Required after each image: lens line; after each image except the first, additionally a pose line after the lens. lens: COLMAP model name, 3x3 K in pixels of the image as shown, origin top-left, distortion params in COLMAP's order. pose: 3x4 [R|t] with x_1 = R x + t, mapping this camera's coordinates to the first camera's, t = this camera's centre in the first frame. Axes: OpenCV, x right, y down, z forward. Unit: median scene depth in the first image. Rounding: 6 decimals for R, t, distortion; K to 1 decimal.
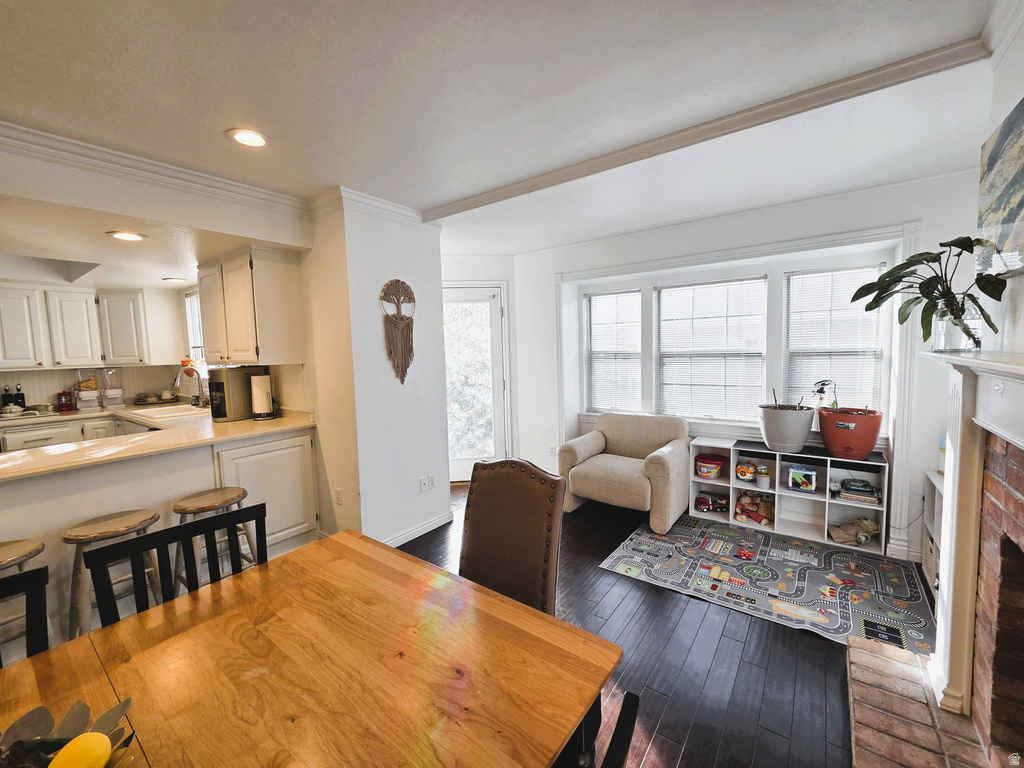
lens RADIAL K [[423.1, 0, 515.1], [0, 423.1, 381.3], [0, 0, 1]] dist [0.001347, -0.000023]
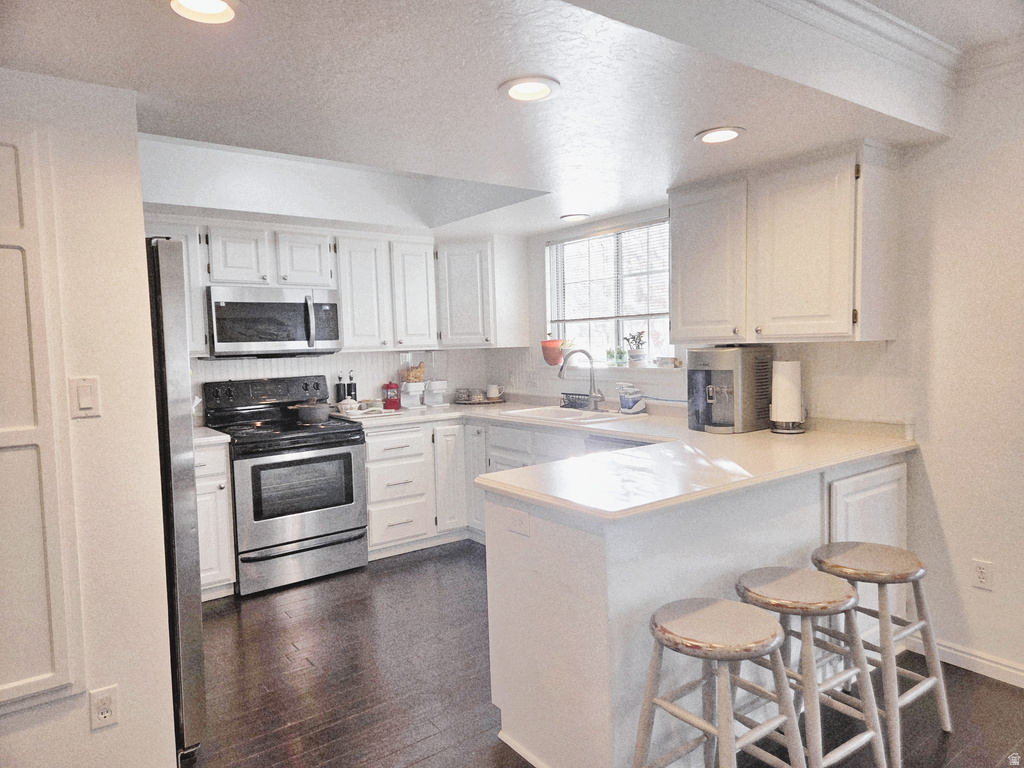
lens RADIAL K [[679.7, 0, 517.9], [0, 679.7, 387.4], [0, 0, 1]] dist [0.054884, -0.028321]
pose [[0.958178, 0.024762, -0.285101, -0.680160], [-0.025546, 0.999673, 0.000967, 0.033471], [0.285032, 0.006356, 0.958497, -0.058003]]
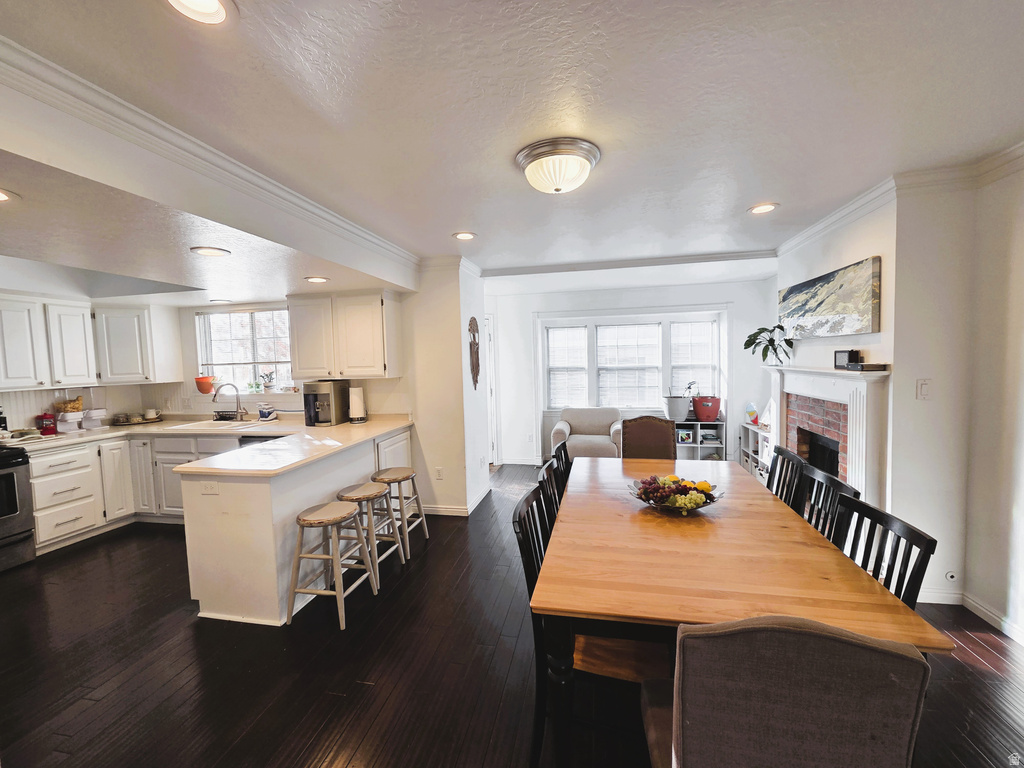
lens RADIAL K [[423.1, 0, 513.3], [0, 423.1, 382.7], [0, 0, 1]] dist [0.001347, -0.000023]
pose [[0.905412, -0.019817, 0.424071, -0.699148], [0.034991, 0.998995, -0.028026, 0.023572], [-0.423089, 0.040214, 0.905195, -0.314277]]
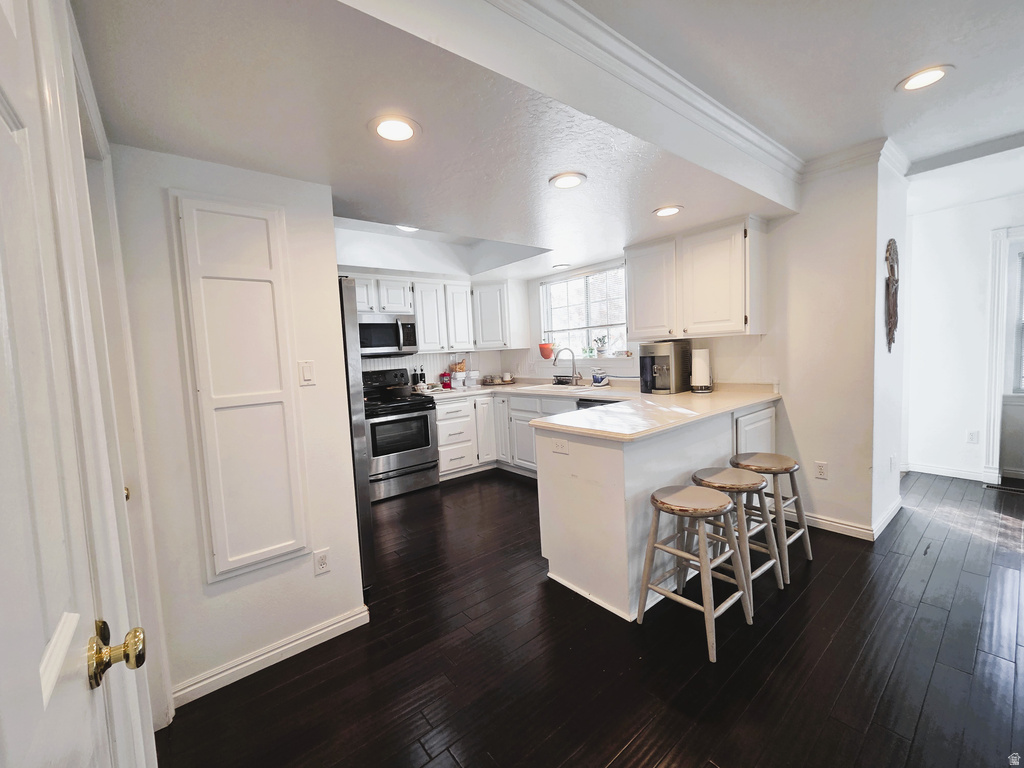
lens RADIAL K [[423.1, 0, 508.4], [0, 423.1, 383.6], [0, 0, 1]] dist [0.001347, -0.000023]
pose [[0.967328, 0.000809, -0.253528, -0.777271], [0.000461, 0.999988, 0.004951, 0.063394], [0.253529, -0.004906, 0.967315, -0.097461]]
